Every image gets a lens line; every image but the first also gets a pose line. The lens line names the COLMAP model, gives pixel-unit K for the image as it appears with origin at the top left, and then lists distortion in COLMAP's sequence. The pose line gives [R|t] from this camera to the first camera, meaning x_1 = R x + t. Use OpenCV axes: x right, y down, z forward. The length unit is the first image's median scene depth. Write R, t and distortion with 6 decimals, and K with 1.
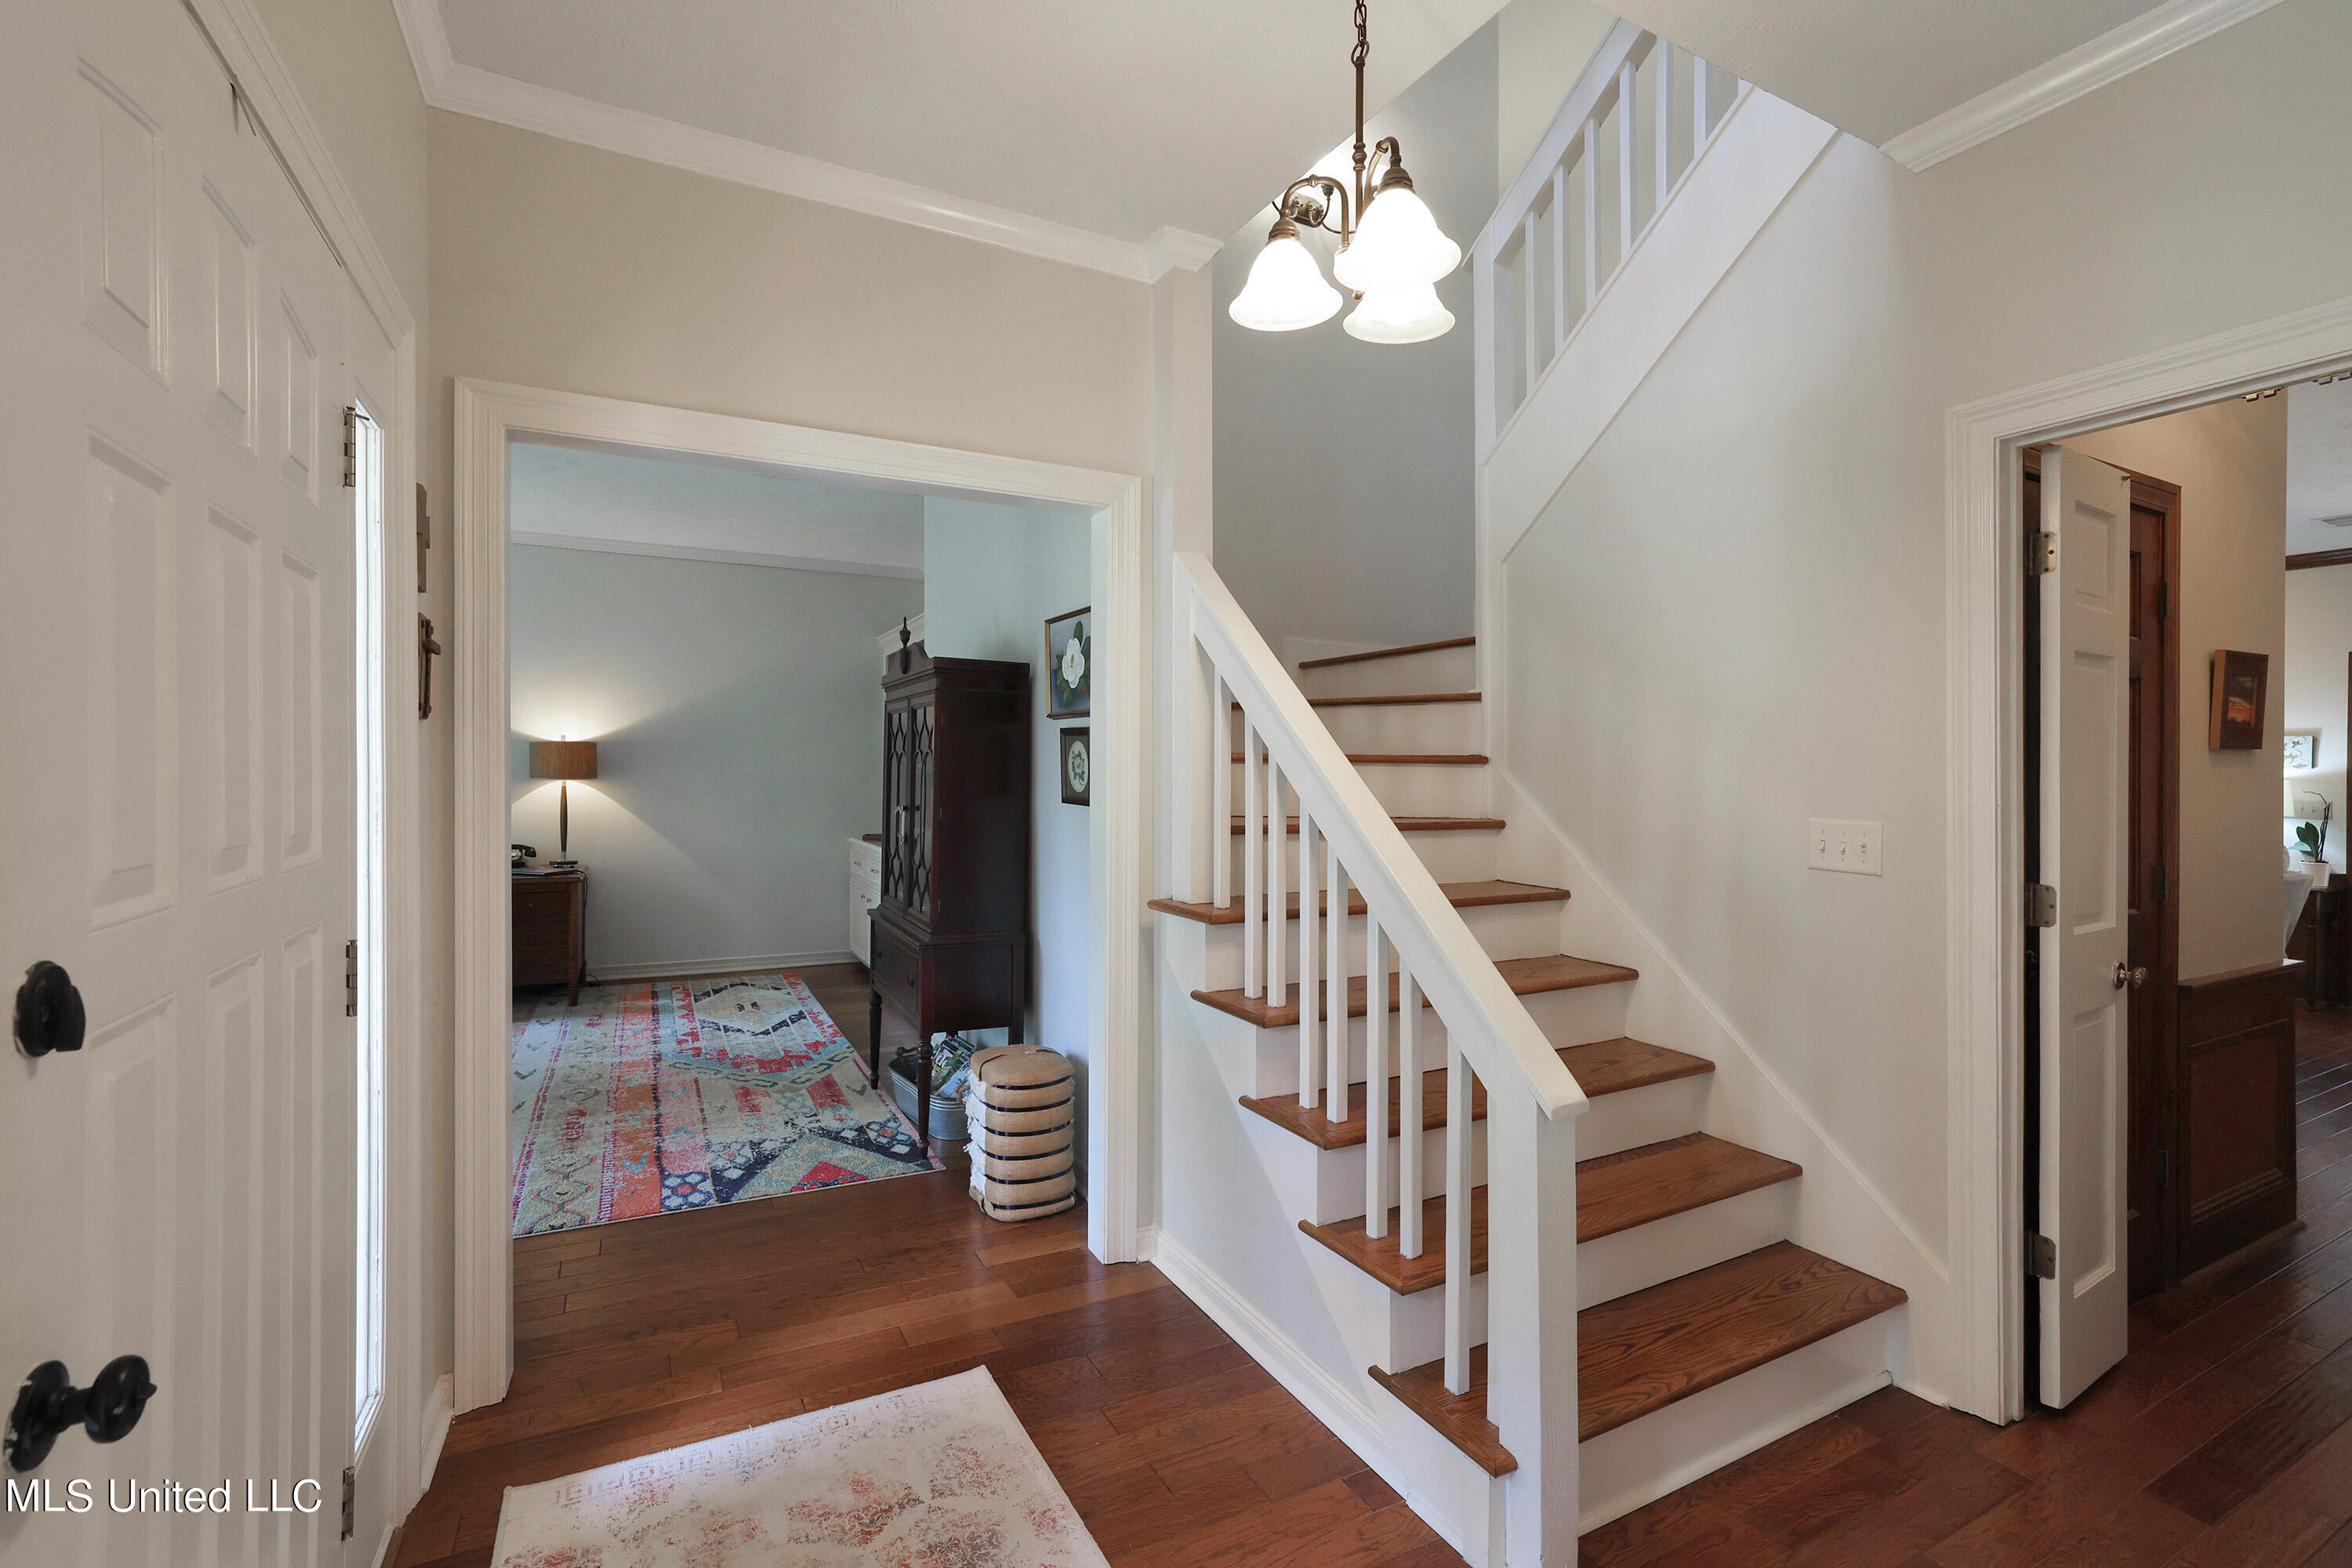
lens RADIAL K [[1007.9, 0, 1115.2], [0, 1007.9, 788.7], [0, 0, 1]] dist [-0.021992, 0.011369]
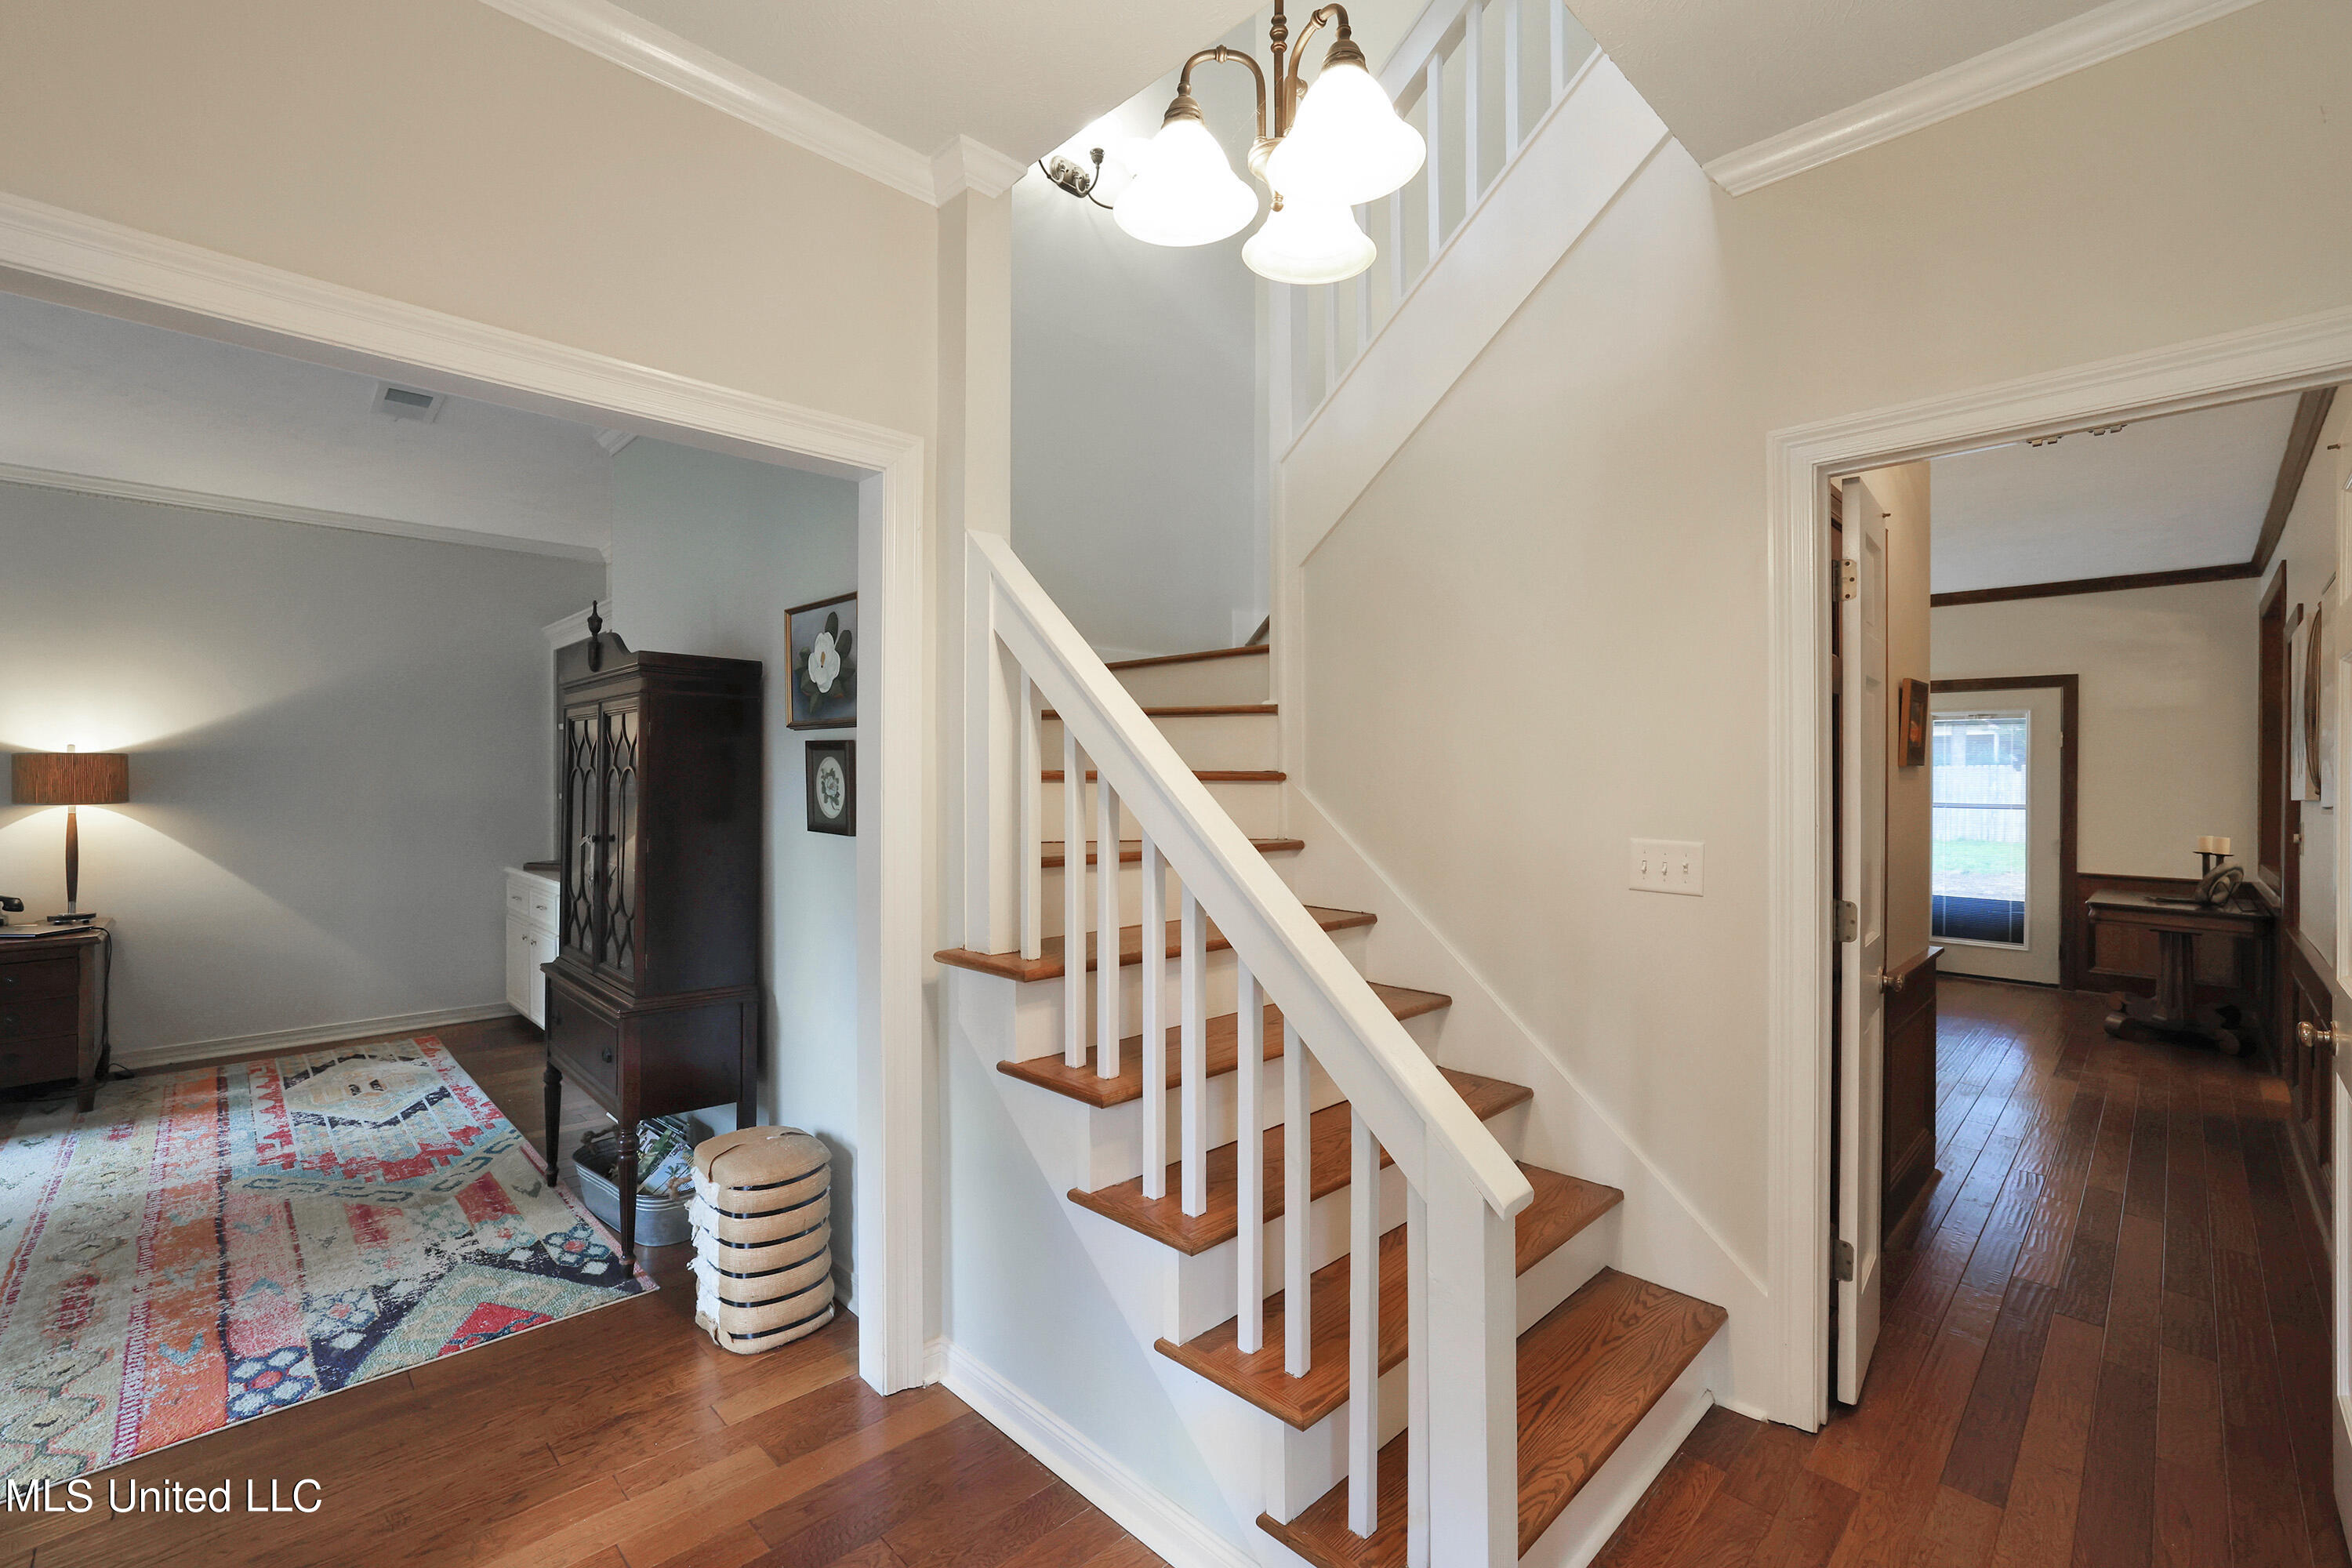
lens RADIAL K [[1007.9, 0, 1115.2], [0, 1007.9, 788.7], [0, 0, 1]] dist [-0.021992, 0.011369]
pose [[0.955903, -0.009501, 0.293528, -0.049502], [0.011308, 0.999926, -0.004460, -0.012799], [-0.293464, 0.007582, 0.955940, 0.121807]]
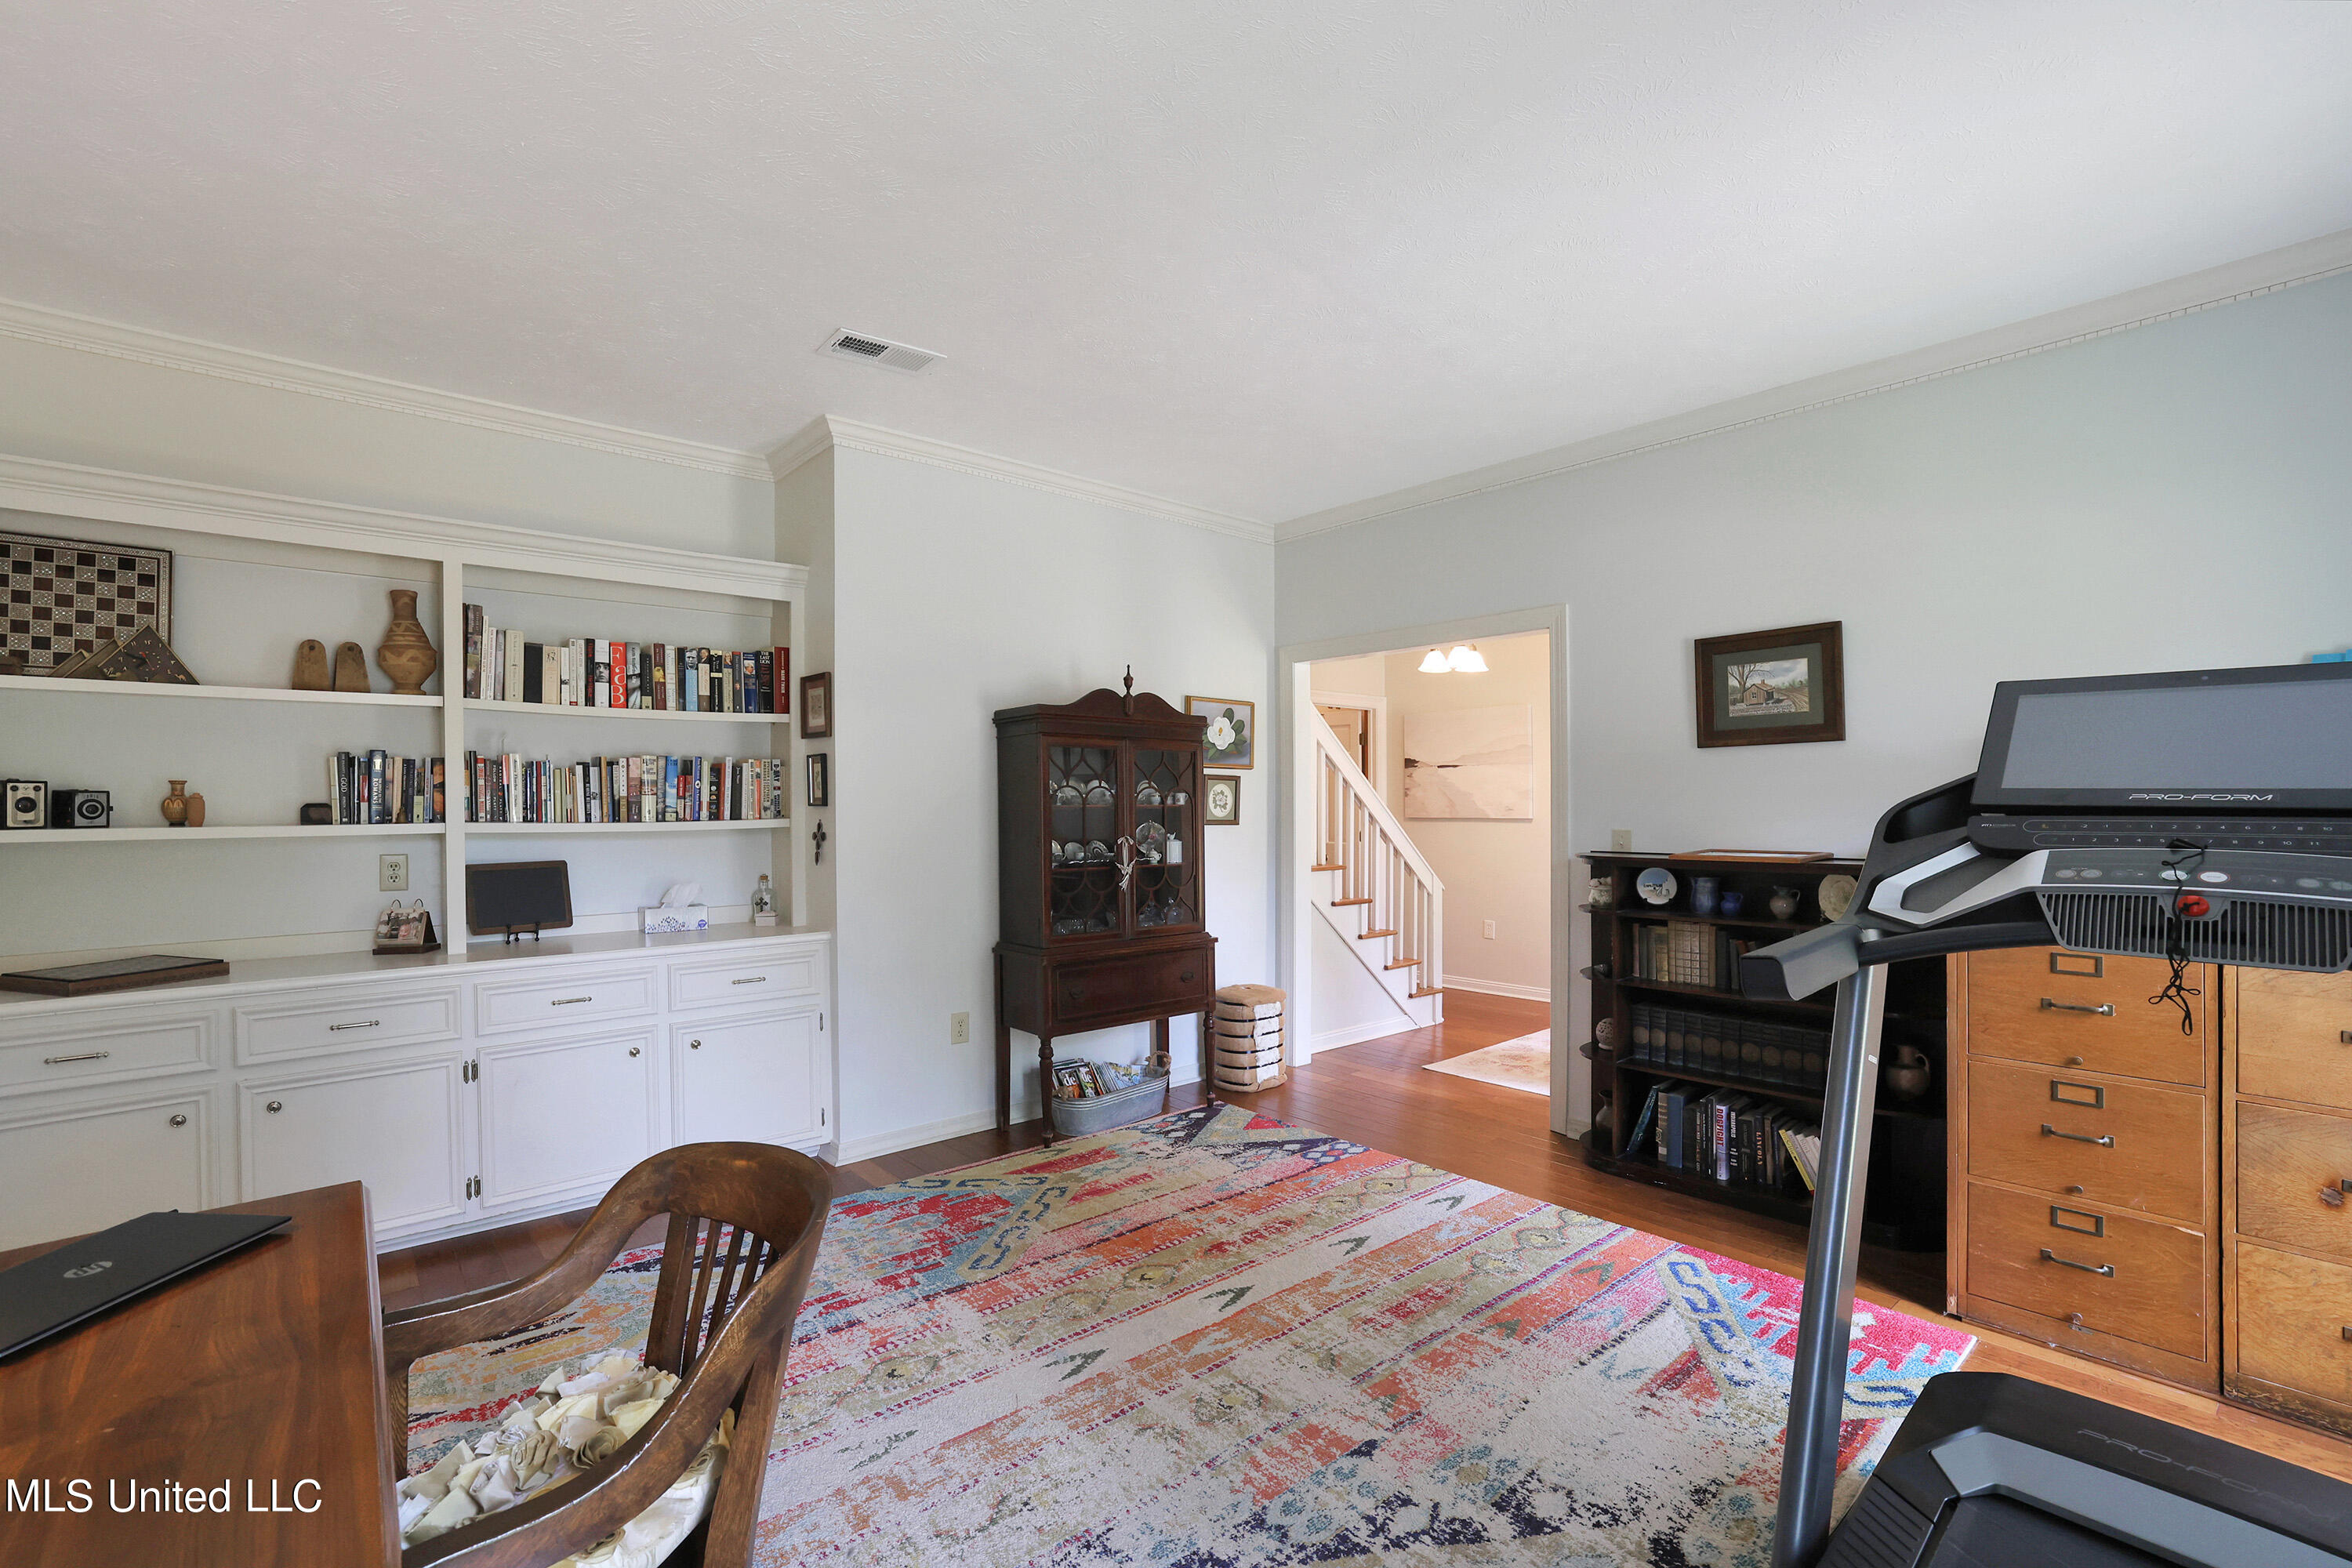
lens RADIAL K [[1029.8, 0, 1176.0], [0, 1029.8, 784.0], [0, 0, 1]] dist [-0.044222, 0.011978]
pose [[-0.251721, 0.010584, 0.967742, -1.438090], [0.015965, 0.999850, -0.006783, -0.034436], [-0.967668, 0.013743, -0.251852, 1.356676]]
